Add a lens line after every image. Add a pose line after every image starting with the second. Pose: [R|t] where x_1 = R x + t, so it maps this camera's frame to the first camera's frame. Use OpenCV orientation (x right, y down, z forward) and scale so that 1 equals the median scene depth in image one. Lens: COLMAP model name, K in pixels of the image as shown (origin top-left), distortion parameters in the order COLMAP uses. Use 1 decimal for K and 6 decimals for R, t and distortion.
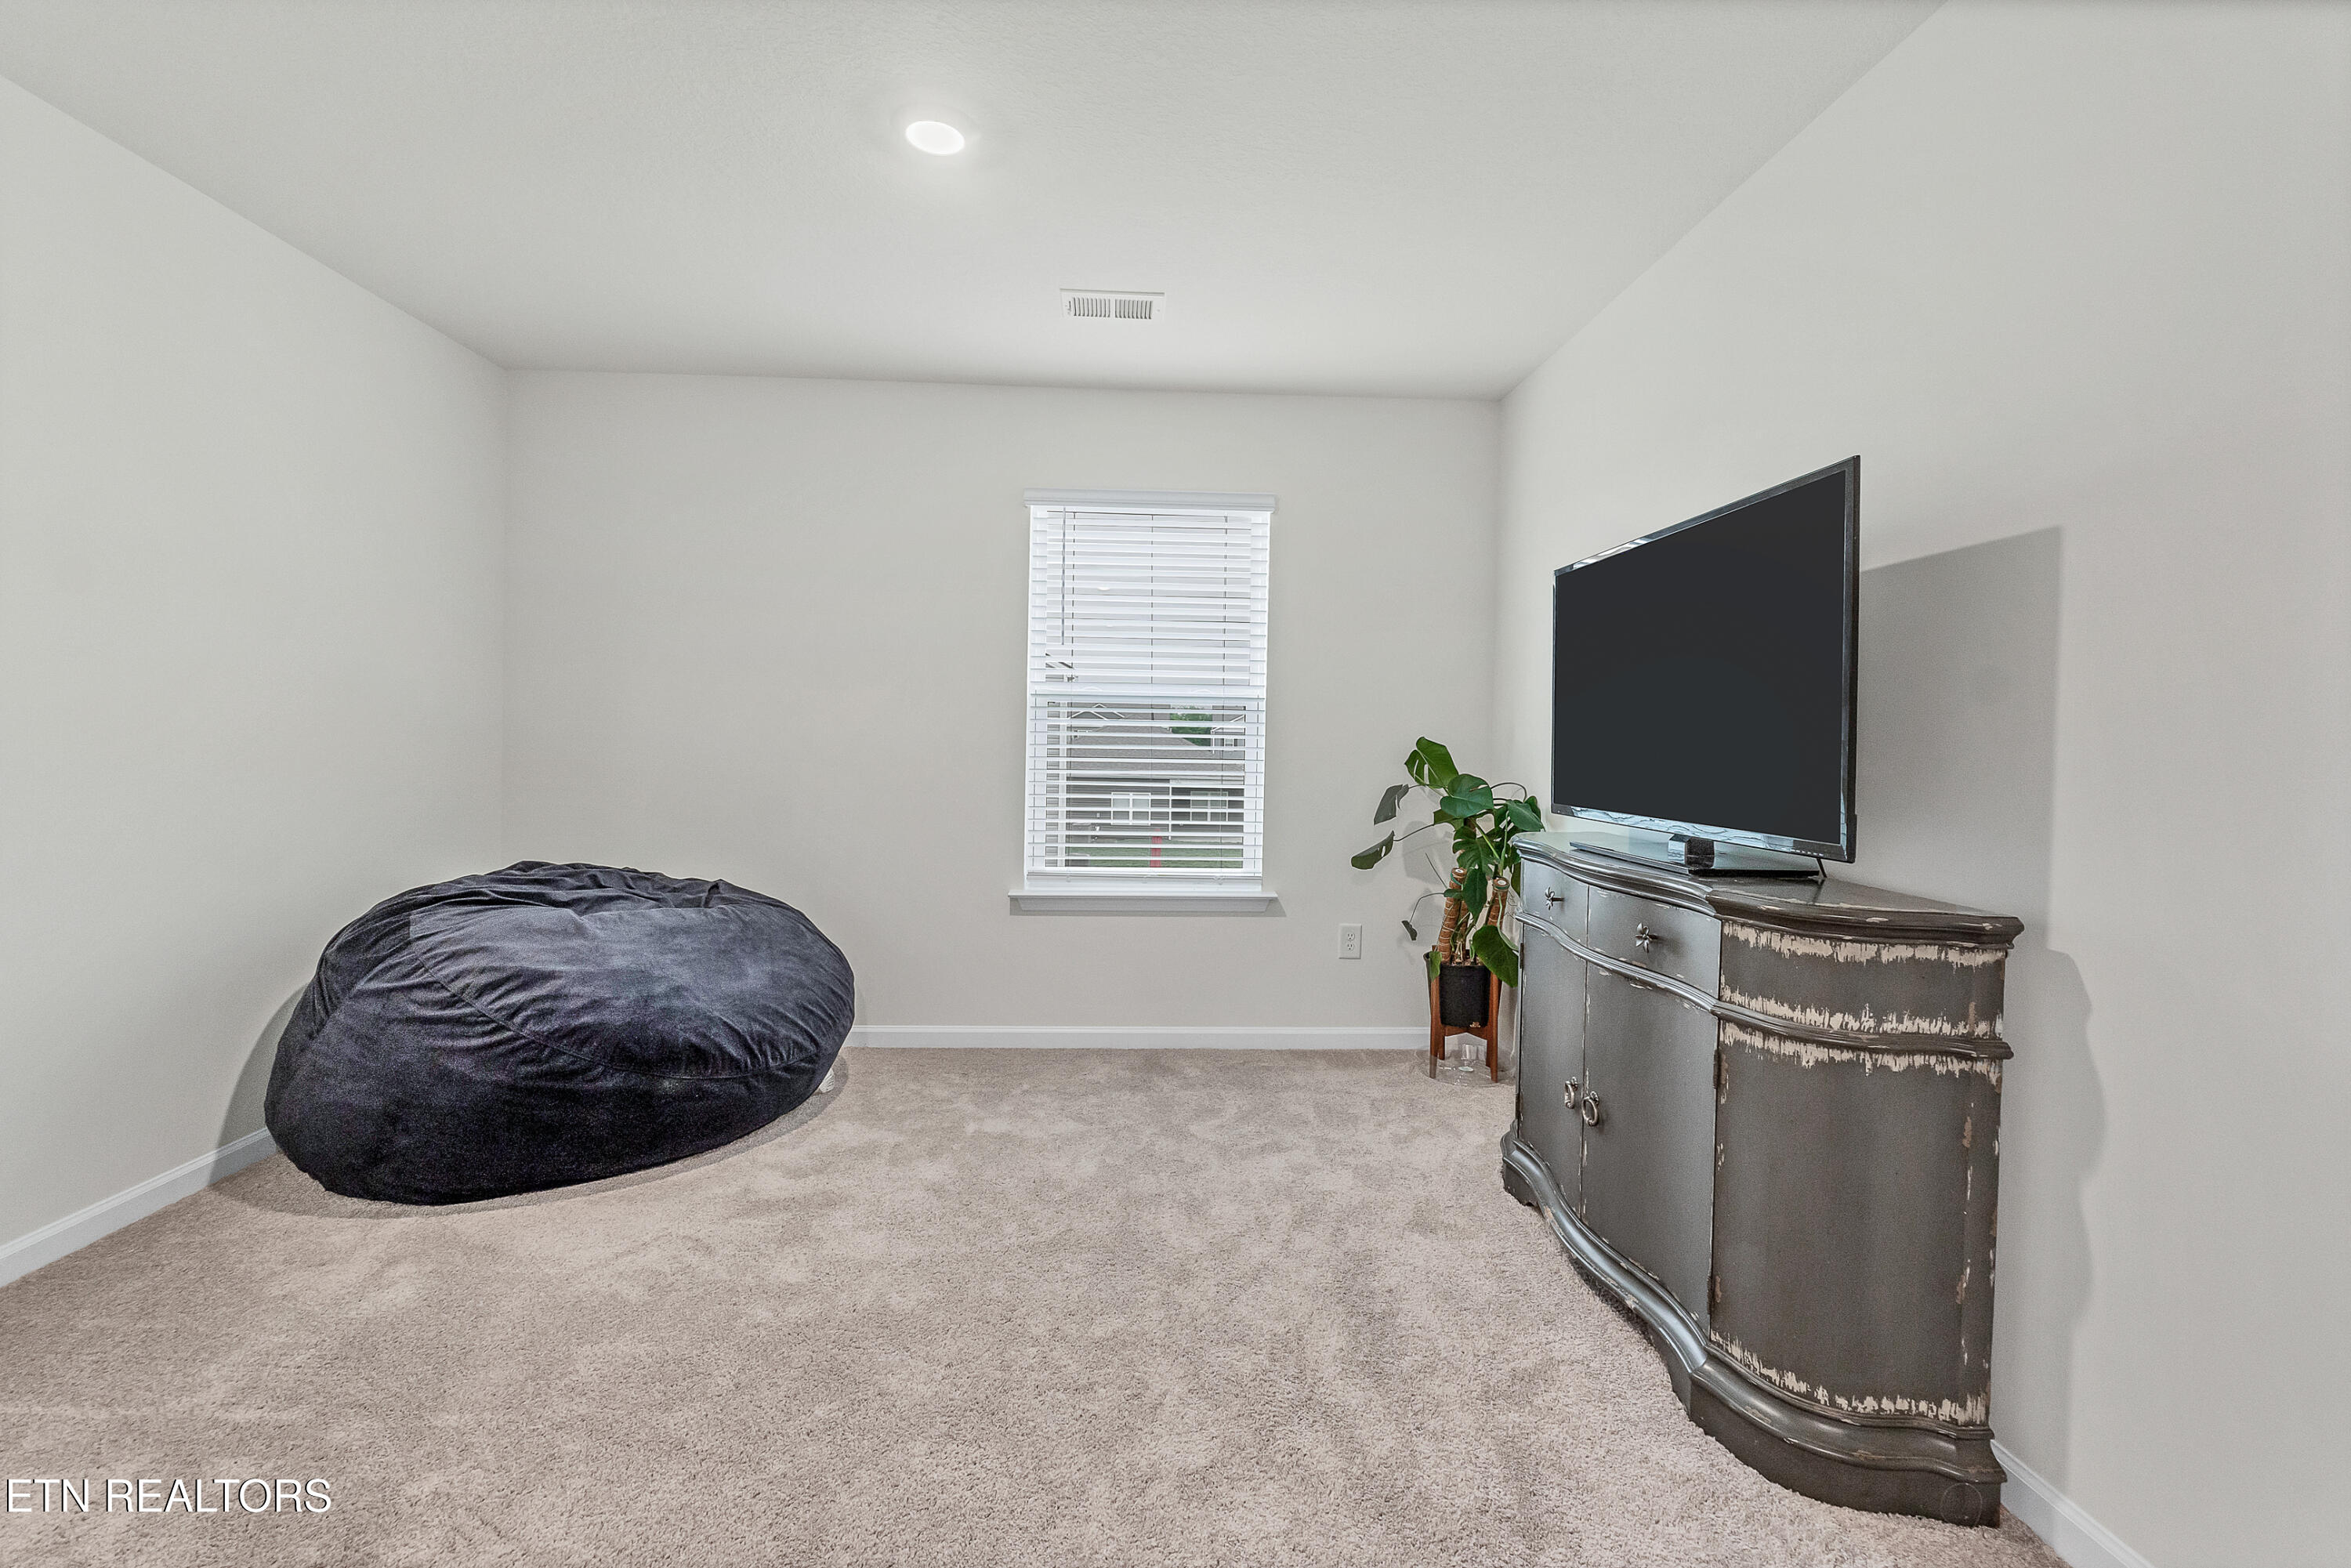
lens RADIAL K [[1002.8, 0, 1162.9], [0, 1002.8, 775.2], [0, 0, 1]] dist [-0.011173, 0.001132]
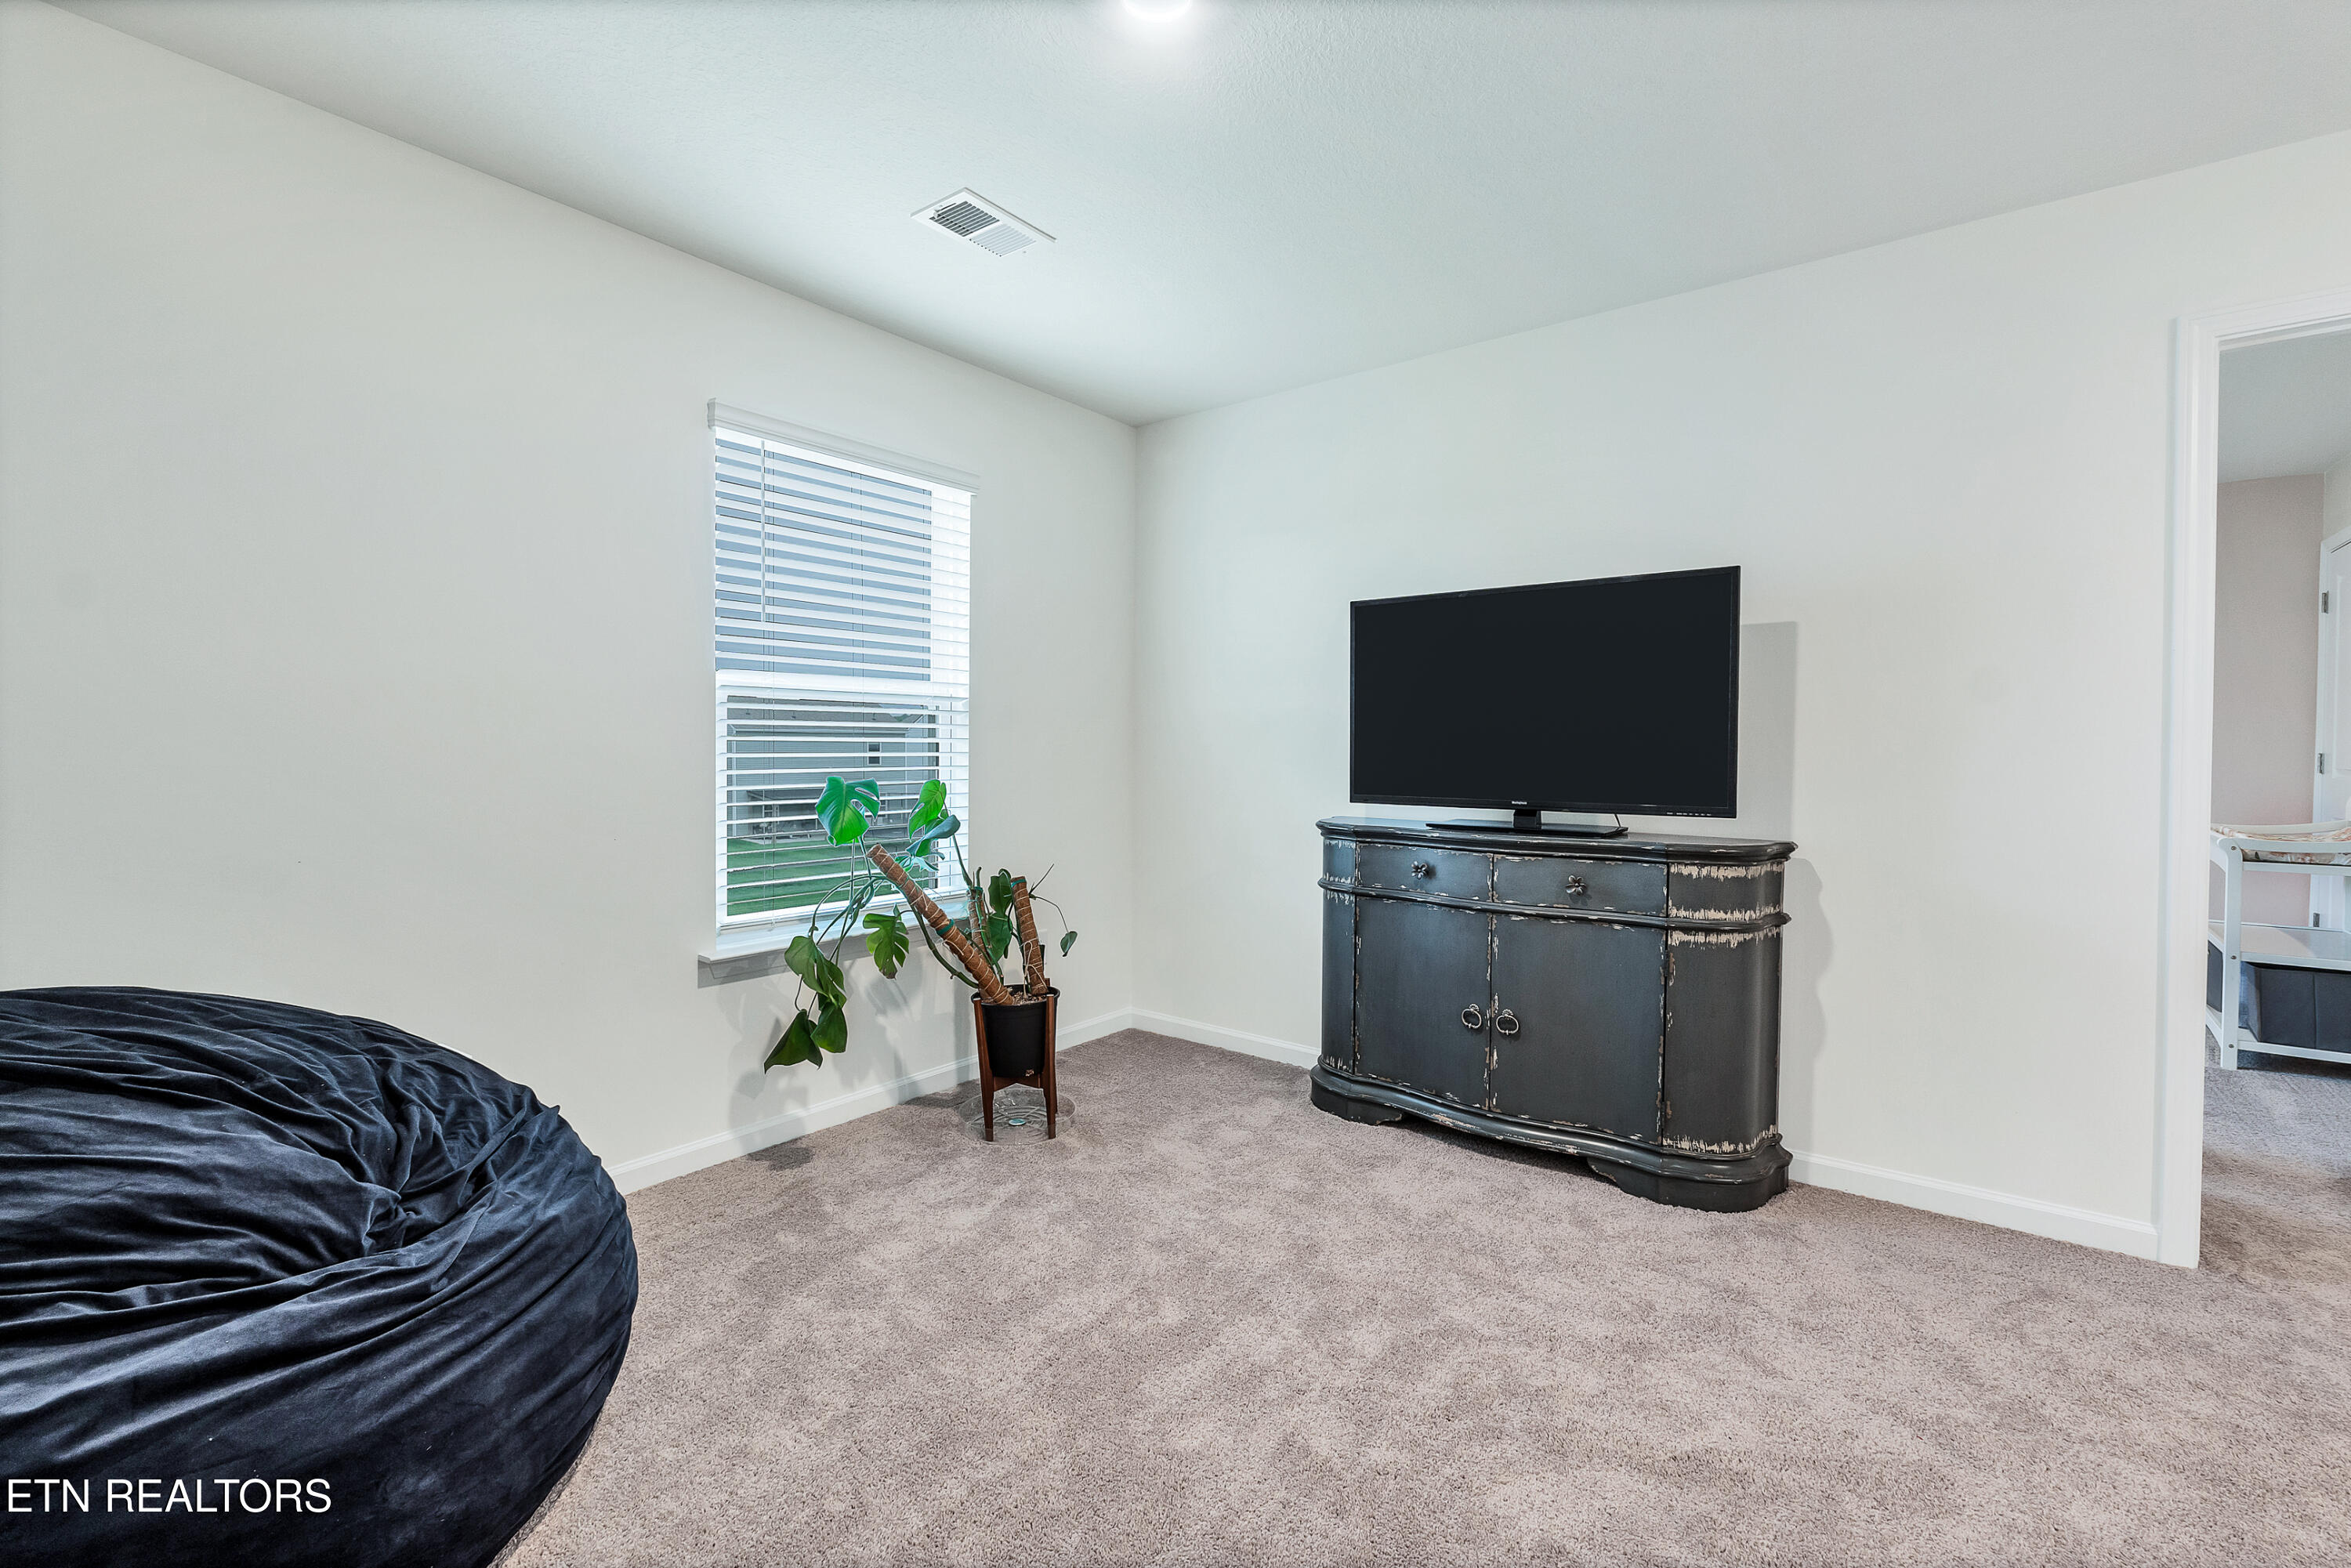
lens RADIAL K [[1018.5, 0, 1175.5], [0, 1018.5, 784.0], [0, 0, 1]] dist [-0.010146, 0.000442]
pose [[0.646961, -0.034084, 0.761761, -1.098946], [0.028536, 0.999383, 0.020480, -0.027155], [-0.761989, 0.008488, 0.647534, 0.587727]]
